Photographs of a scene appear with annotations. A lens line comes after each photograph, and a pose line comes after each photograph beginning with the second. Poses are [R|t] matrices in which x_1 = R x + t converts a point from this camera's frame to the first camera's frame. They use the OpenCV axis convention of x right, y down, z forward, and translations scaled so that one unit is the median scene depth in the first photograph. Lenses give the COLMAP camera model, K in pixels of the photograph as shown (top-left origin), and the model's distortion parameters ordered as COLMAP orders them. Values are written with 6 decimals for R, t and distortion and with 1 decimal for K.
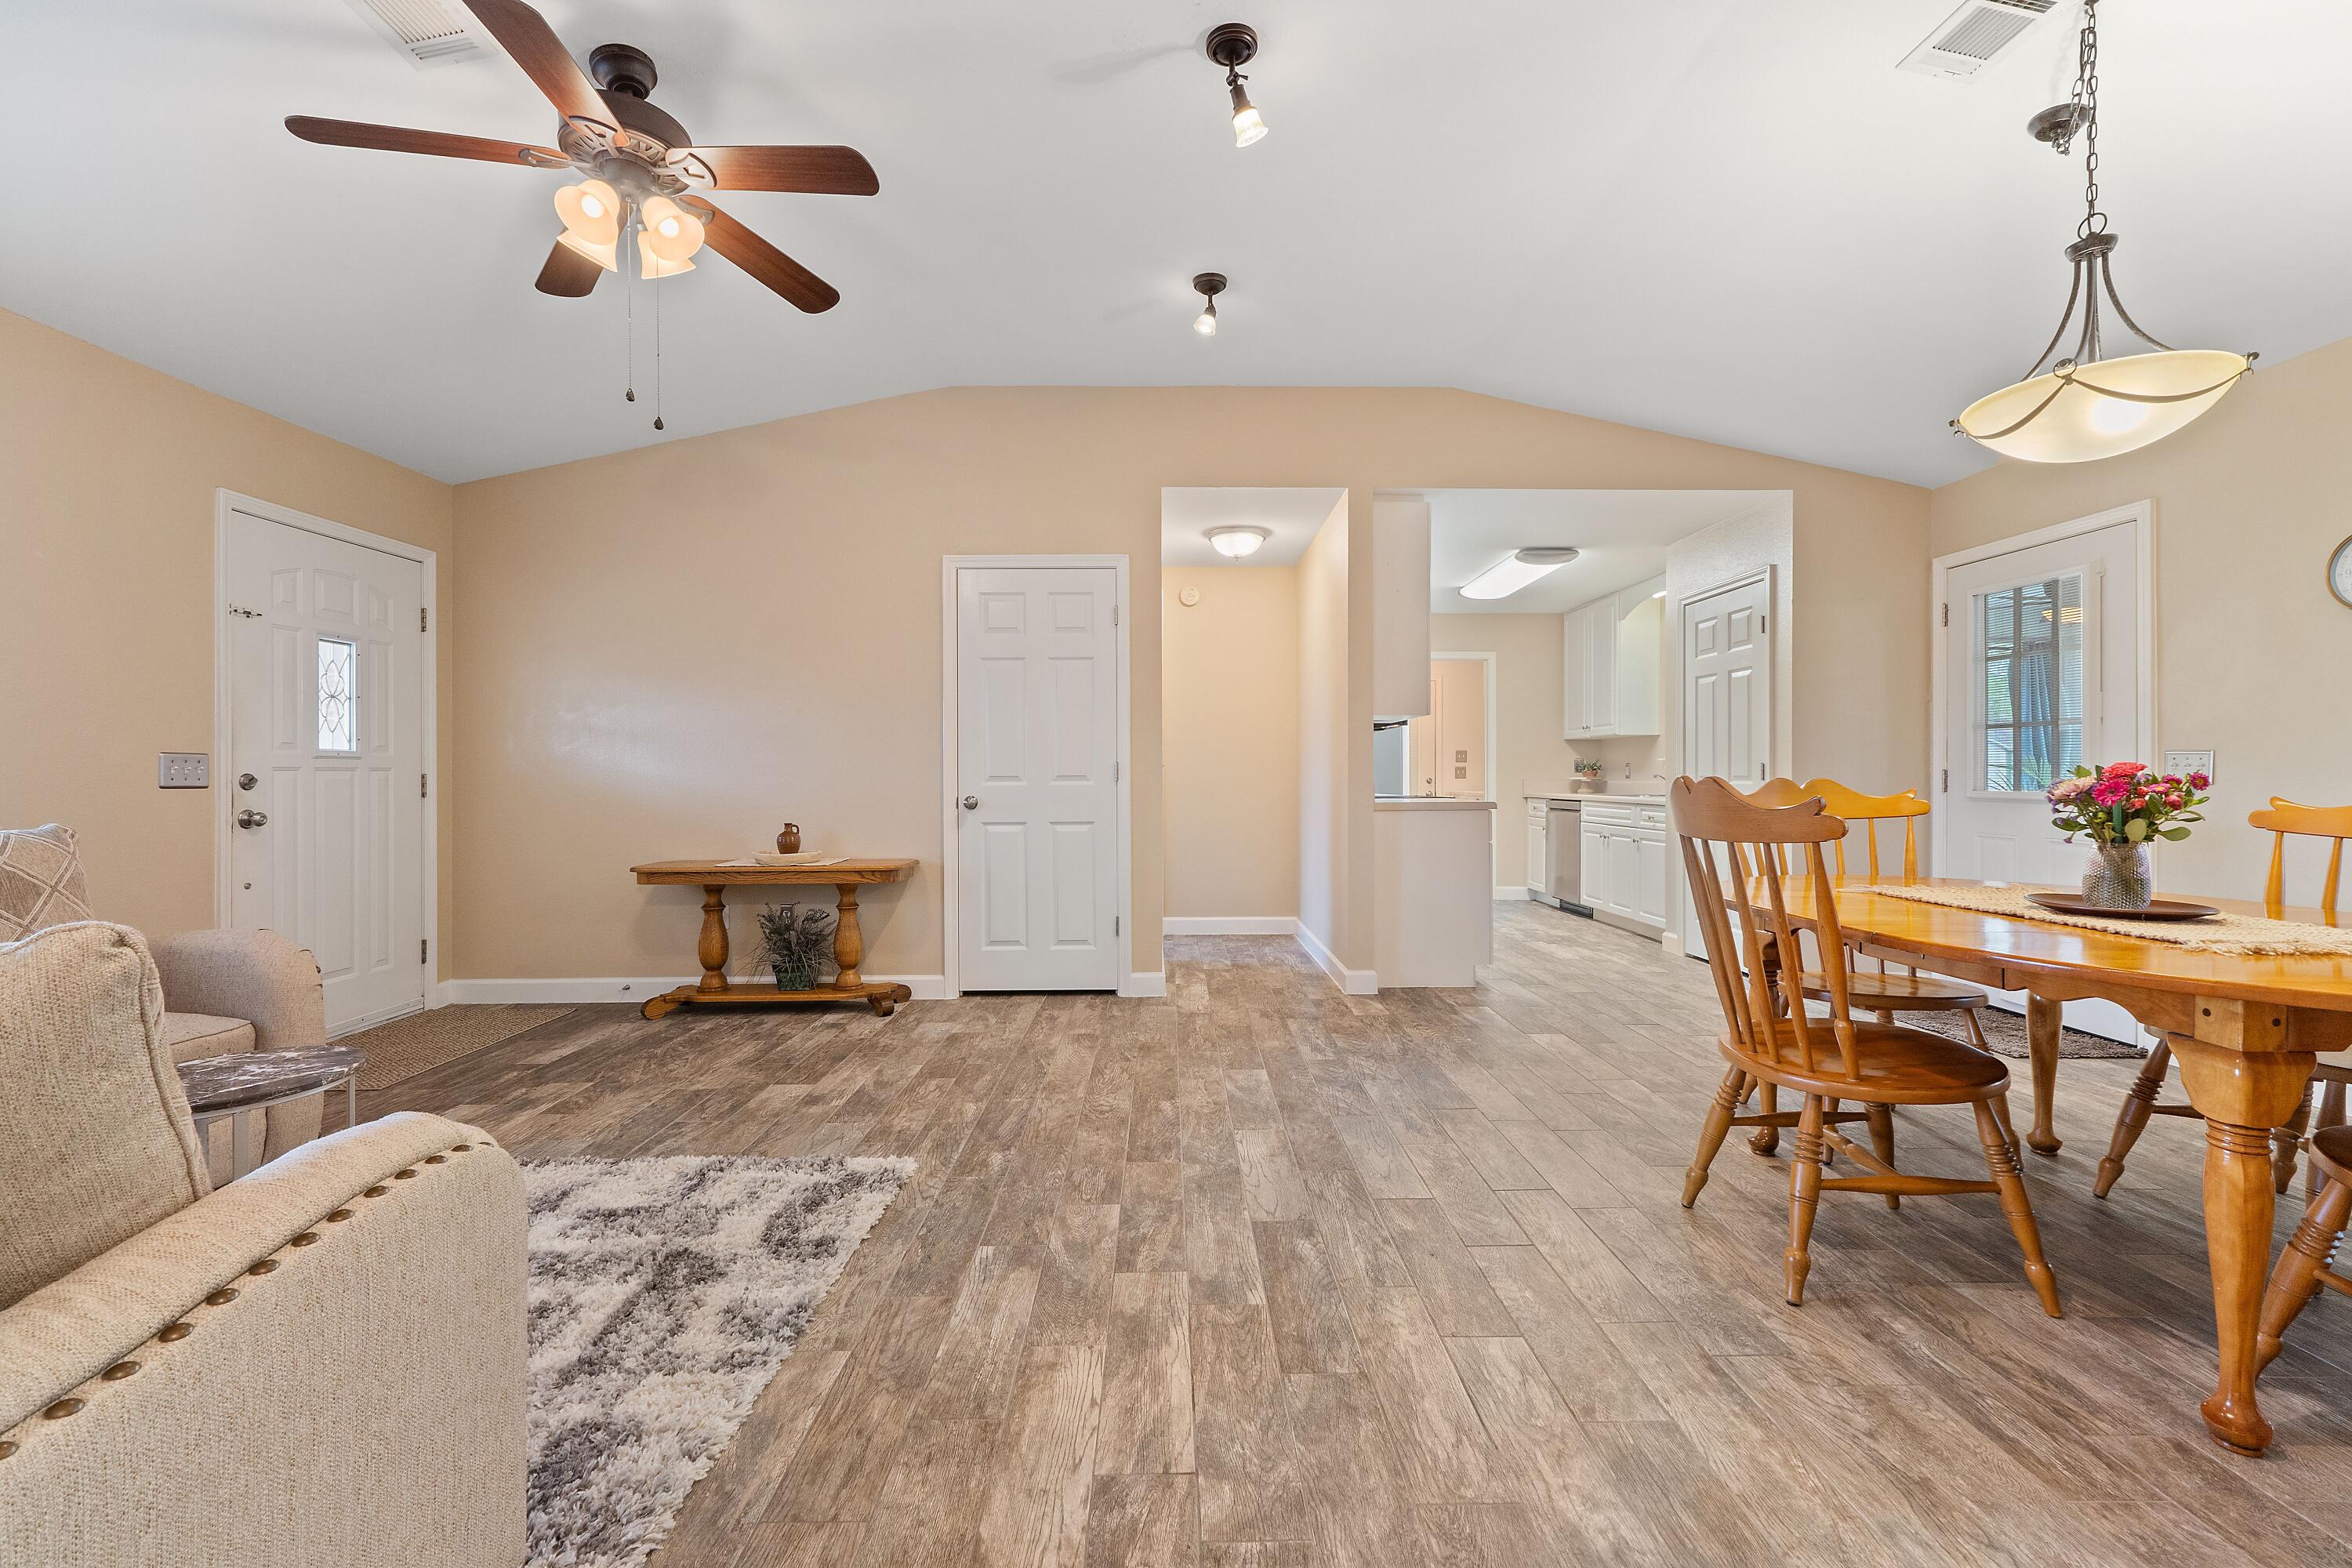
lens RADIAL K [[983.0, 0, 1166.7], [0, 983.0, 773.0], [0, 0, 1]] dist [0.004746, -0.000915]
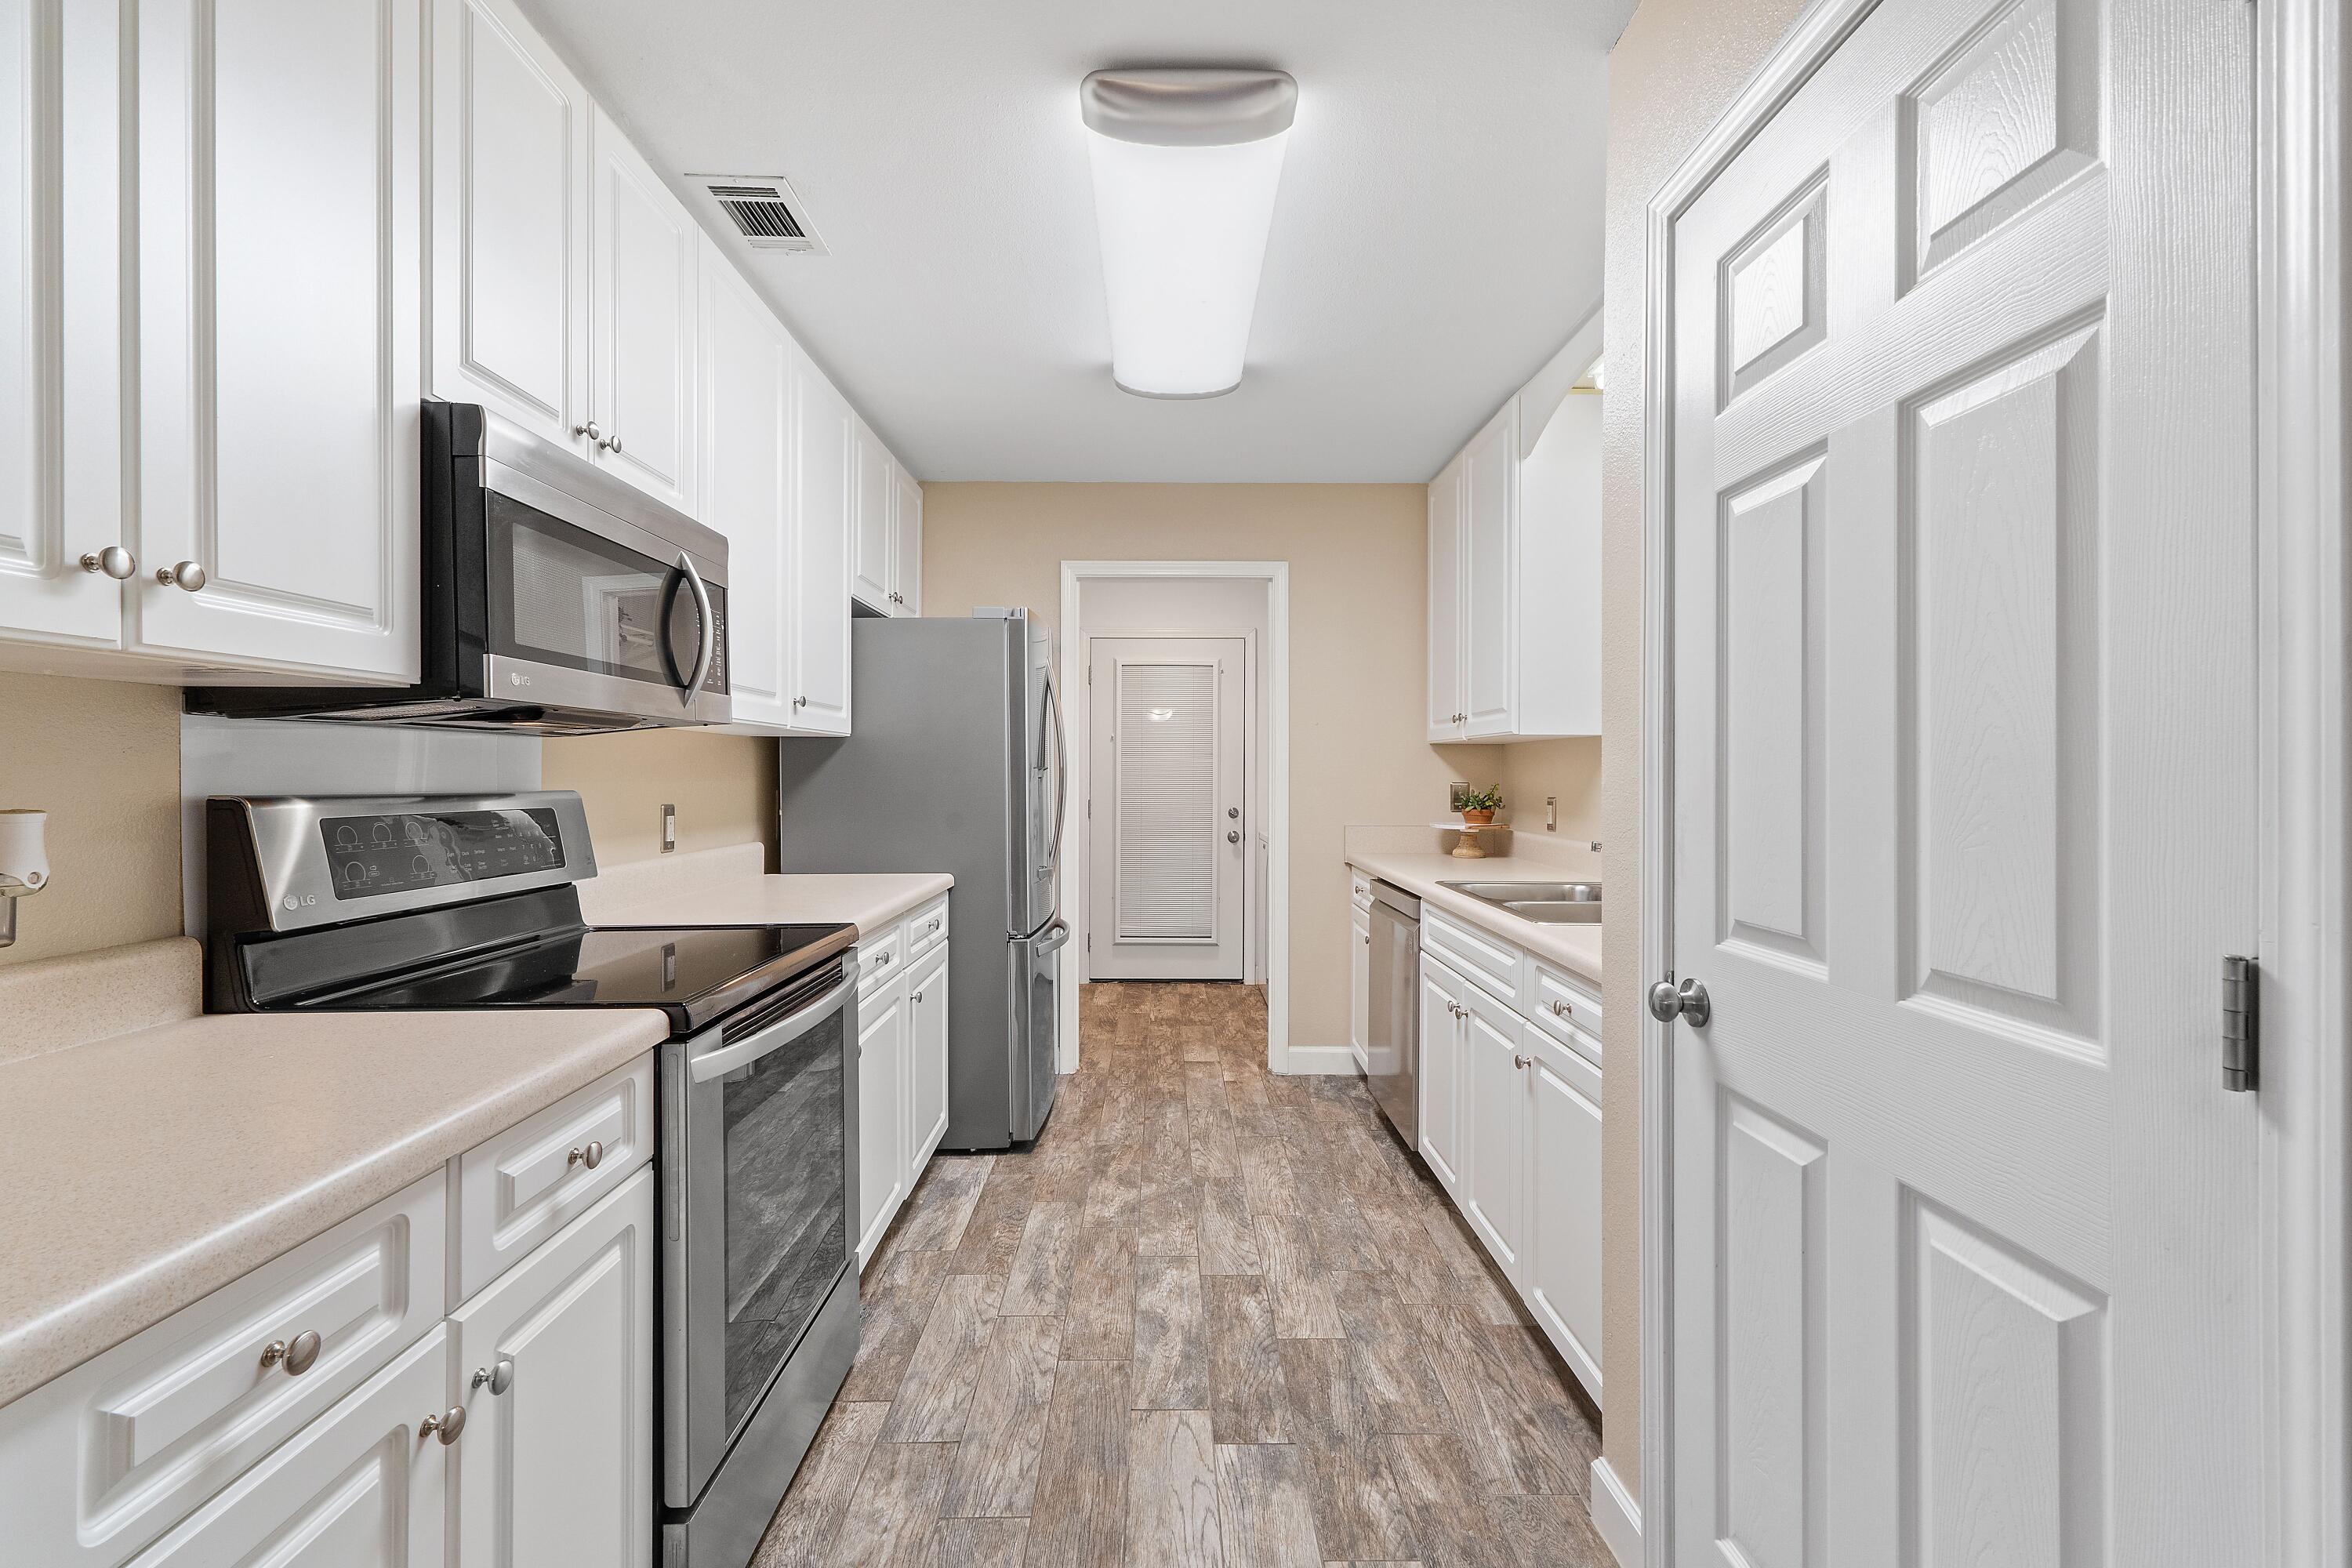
lens RADIAL K [[983.0, 0, 1168.5], [0, 983.0, 767.6], [0, 0, 1]] dist [0.004746, -0.000915]
pose [[0.999974, 0.001013, 0.007179, 0.626453], [-0.001010, 0.999999, -0.000398, -0.049944], [-0.007179, 0.000391, 0.999974, 1.185968]]
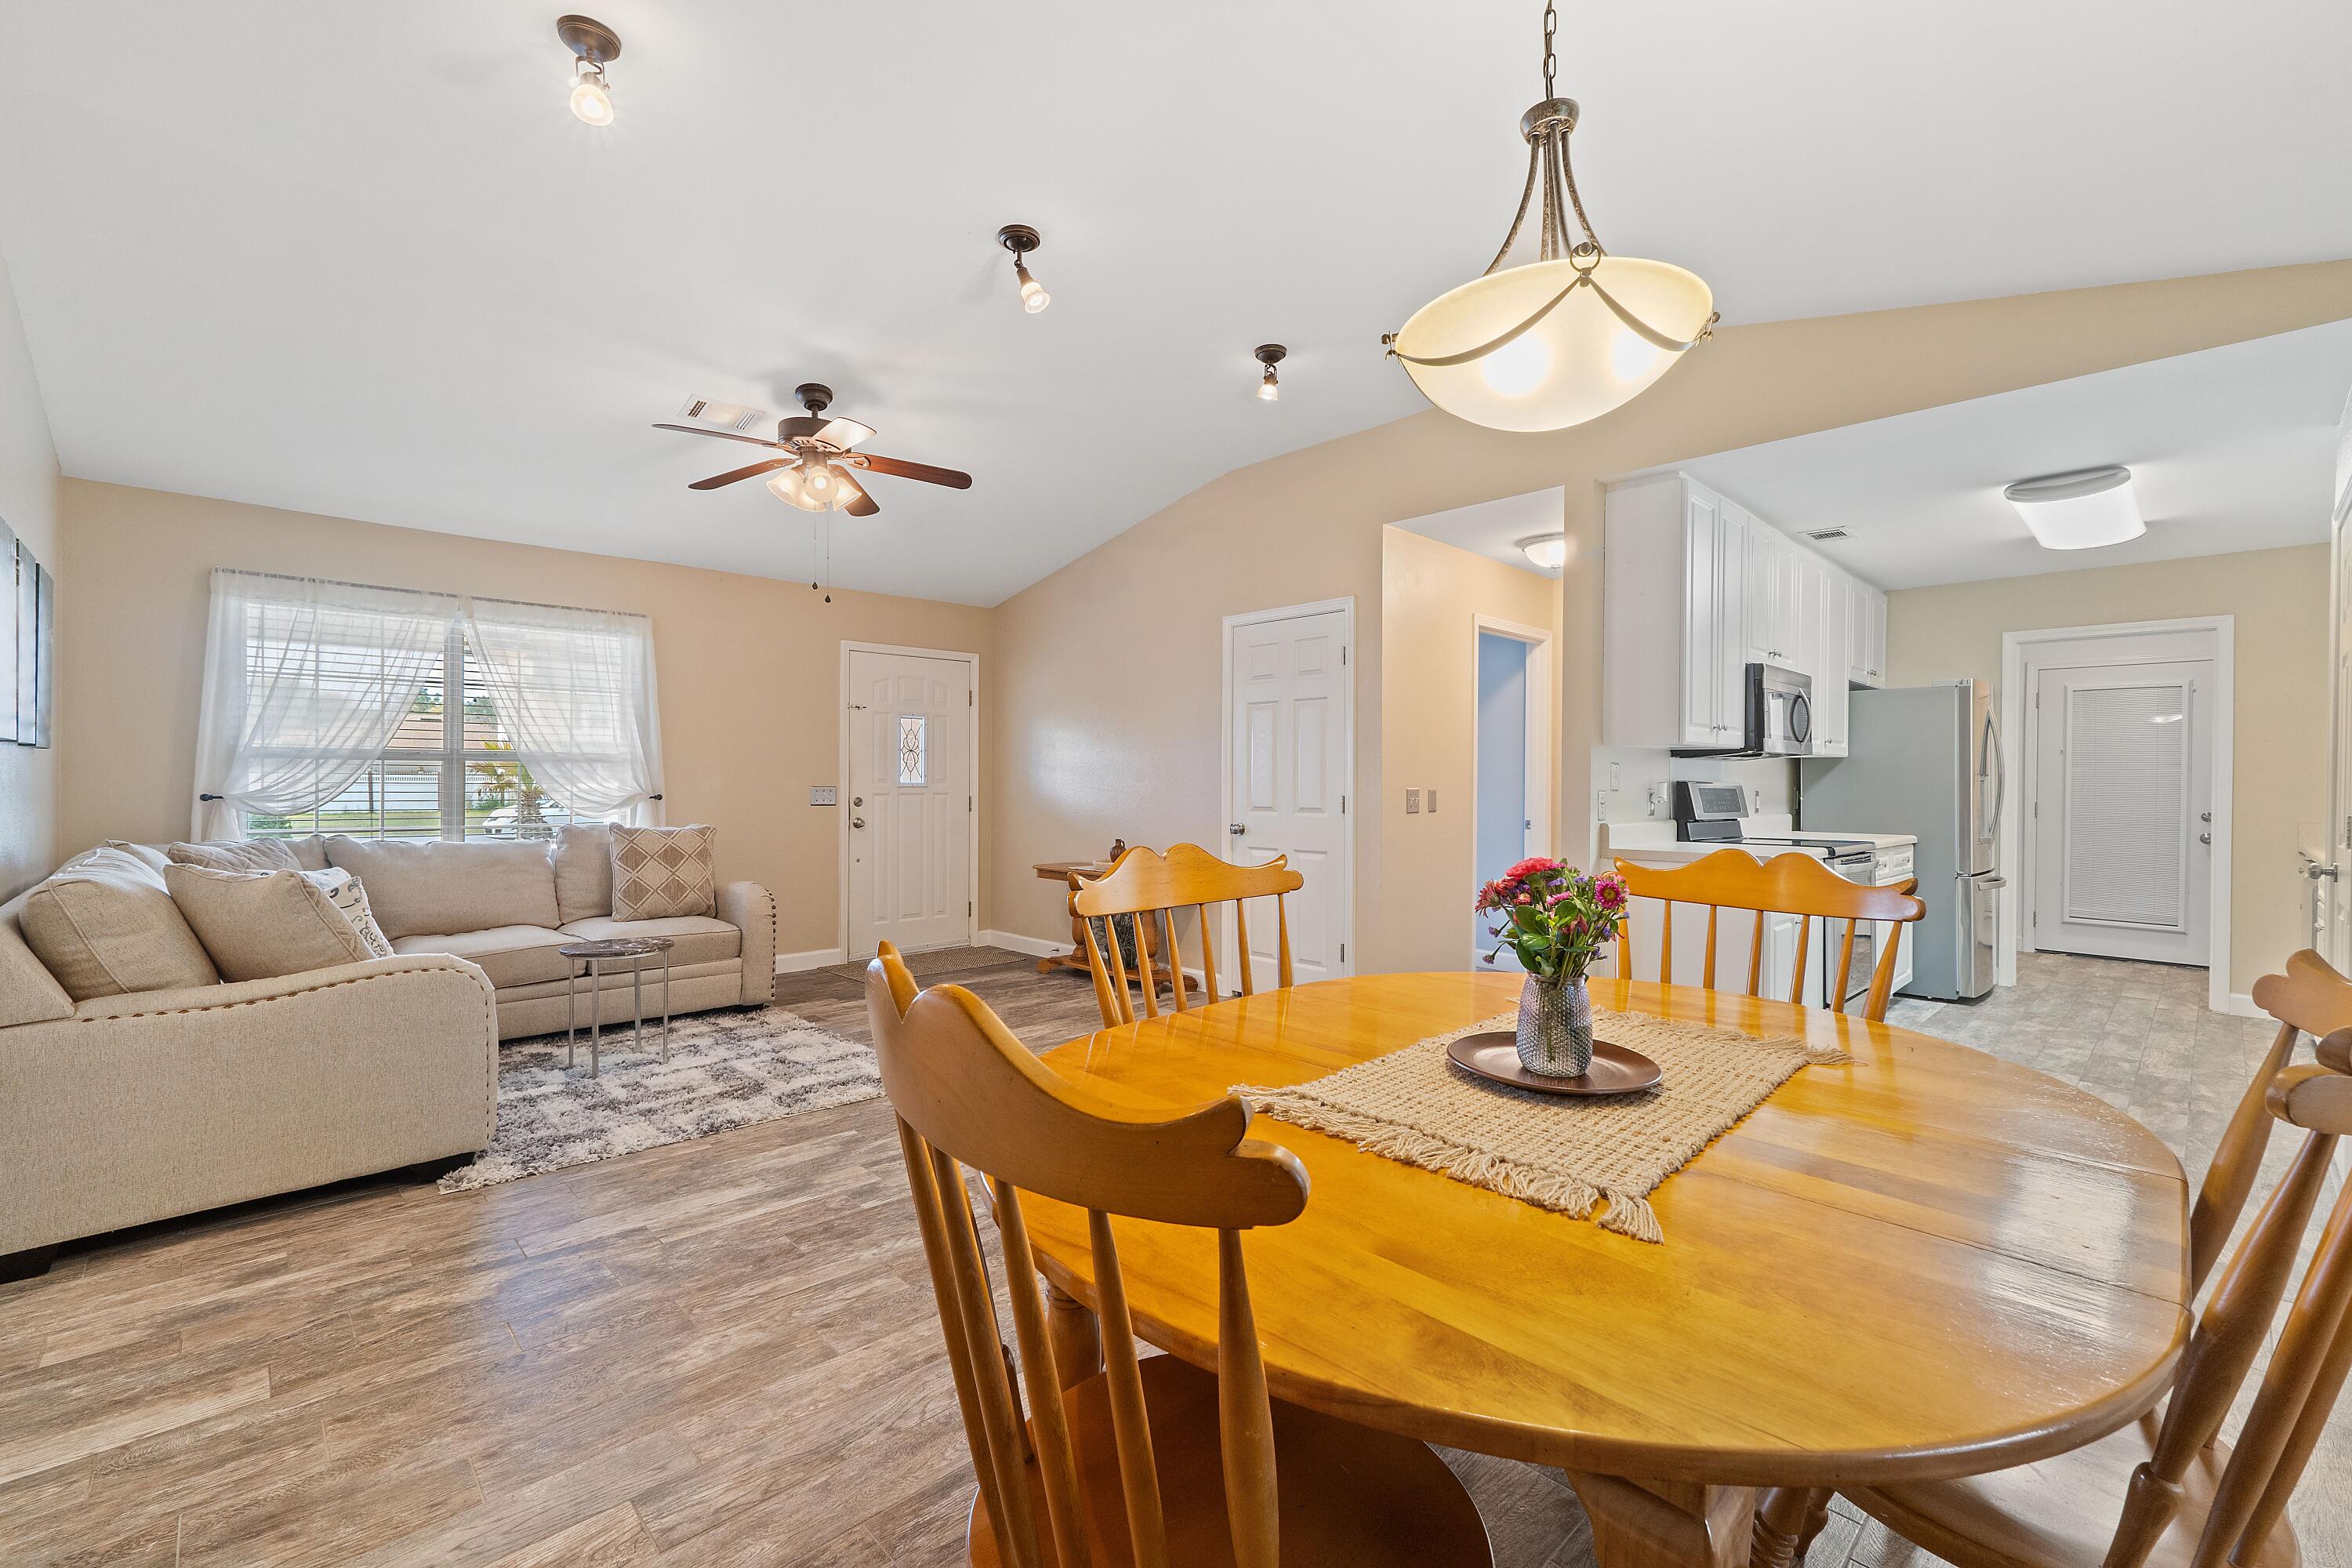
lens RADIAL K [[983.0, 0, 1172.7], [0, 983.0, 784.2], [0, 0, 1]] dist [0.004746, -0.000915]
pose [[0.686403, 0.009475, -0.727160, 0.756569], [-0.005303, 0.999954, 0.008023, -0.040548], [0.727202, -0.001651, 0.686421, 0.193126]]
